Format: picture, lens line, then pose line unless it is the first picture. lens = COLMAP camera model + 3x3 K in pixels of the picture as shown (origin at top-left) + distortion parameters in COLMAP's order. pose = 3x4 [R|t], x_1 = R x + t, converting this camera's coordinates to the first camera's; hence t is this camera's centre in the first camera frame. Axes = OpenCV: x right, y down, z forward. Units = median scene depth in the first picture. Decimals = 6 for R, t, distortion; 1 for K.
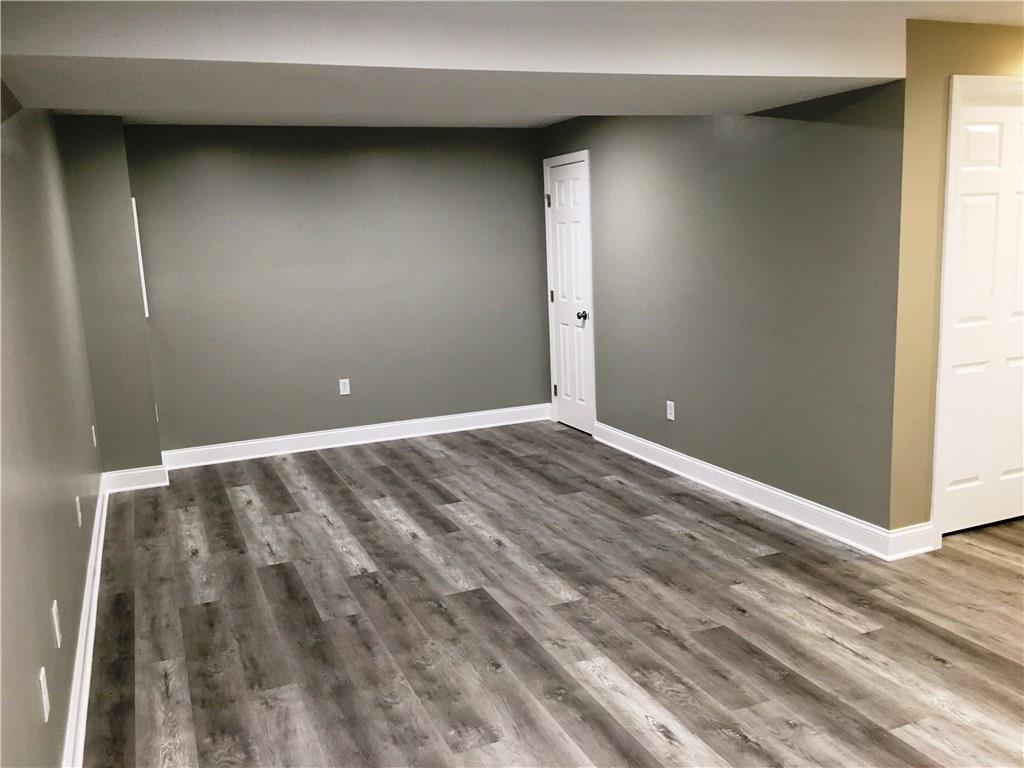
lens RADIAL K [[878.3, 0, 512.0], [0, 878.3, 384.2], [0, 0, 1]] dist [0.017091, -0.024448]
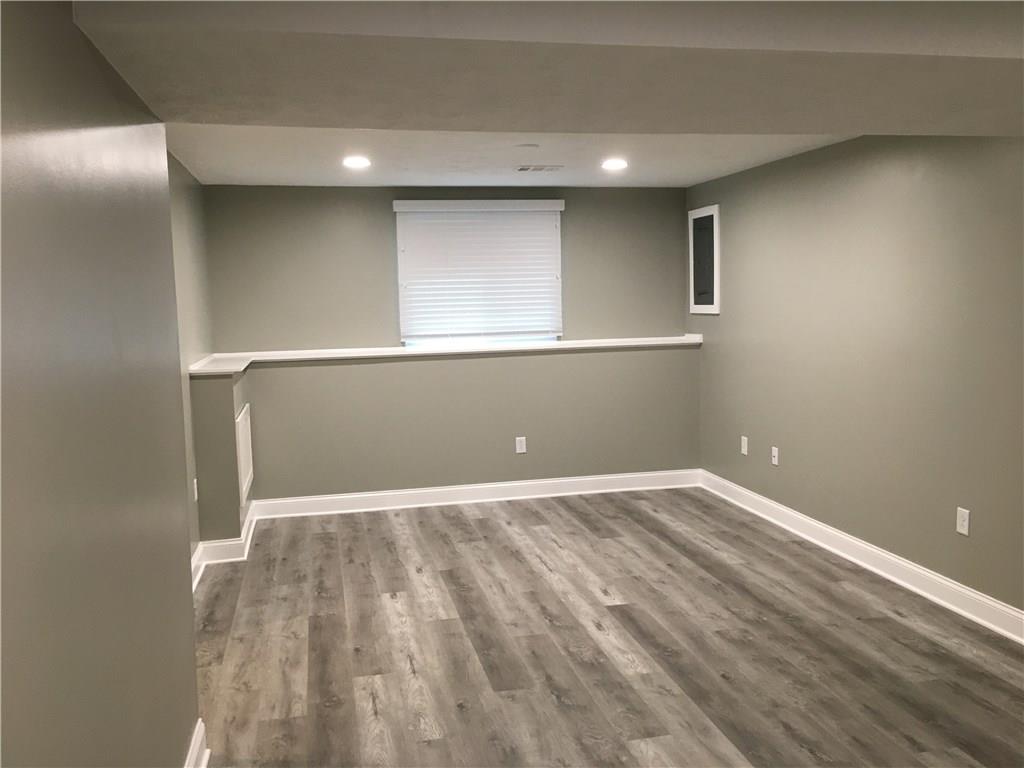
lens RADIAL K [[878.3, 0, 511.3], [0, 878.3, 383.0], [0, 0, 1]] dist [0.017091, -0.024448]
pose [[-0.981601, 0.050581, 0.184123, 0.022456], [0.098361, 0.960440, 0.260538, -0.332761], [-0.163661, 0.273854, -0.947744, 1.924214]]
